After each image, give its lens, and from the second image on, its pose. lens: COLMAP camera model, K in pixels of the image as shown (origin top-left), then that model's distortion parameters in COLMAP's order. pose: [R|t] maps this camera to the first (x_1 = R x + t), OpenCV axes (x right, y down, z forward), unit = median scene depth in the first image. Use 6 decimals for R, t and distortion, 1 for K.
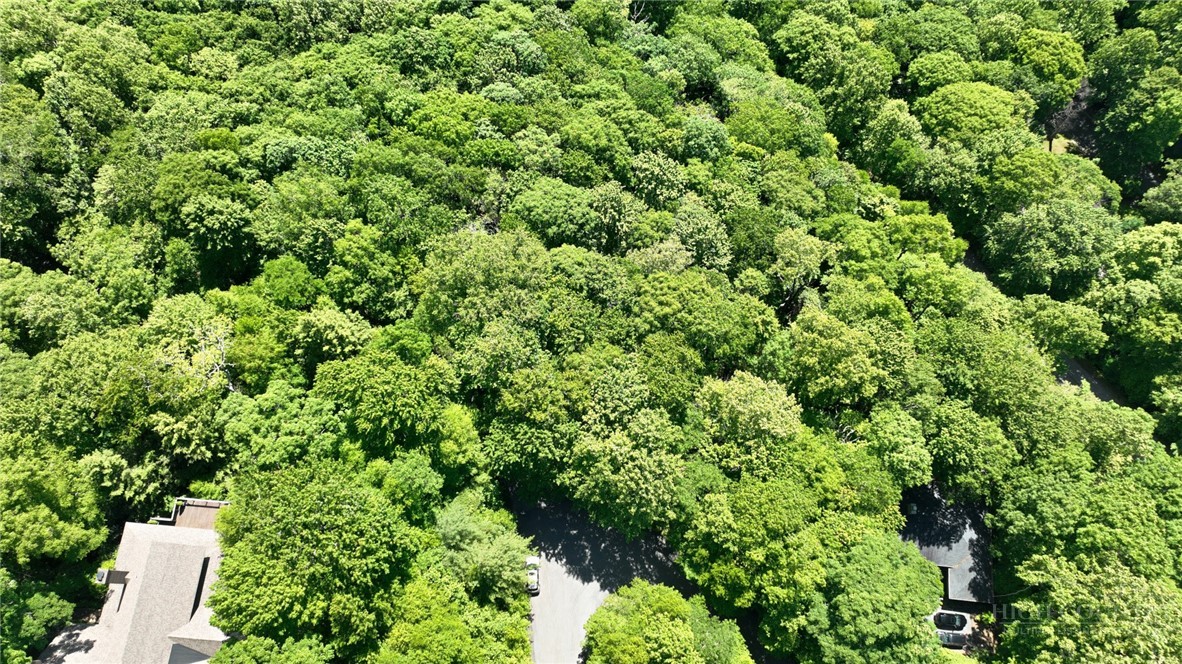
lens RADIAL K [[833.3, 0, 591.0], [0, 833.3, 332.0], [0, 0, 1]] dist [-0.002865, 0.023959]
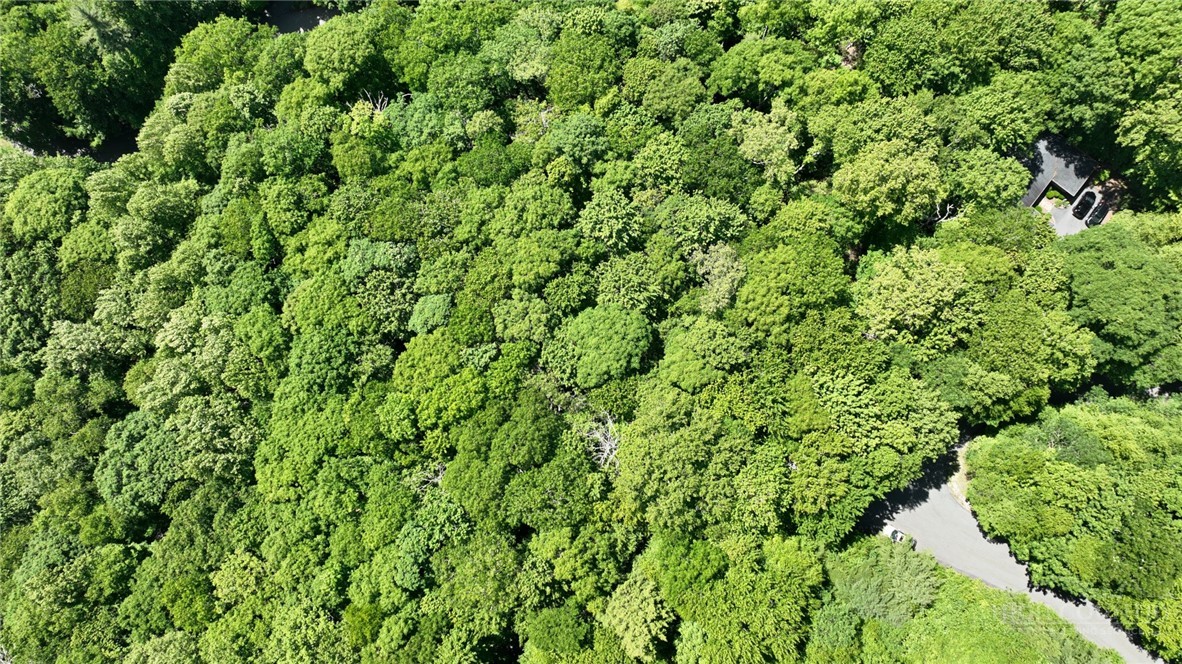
lens RADIAL K [[833.3, 0, 591.0], [0, 833.3, 332.0], [0, 0, 1]] dist [-0.002865, 0.023959]
pose [[0.510400, -0.859916, -0.005962, -0.036161], [0.818120, 0.483433, 0.311405, -0.472784], [-0.264900, -0.163818, 0.950259, 0.117641]]
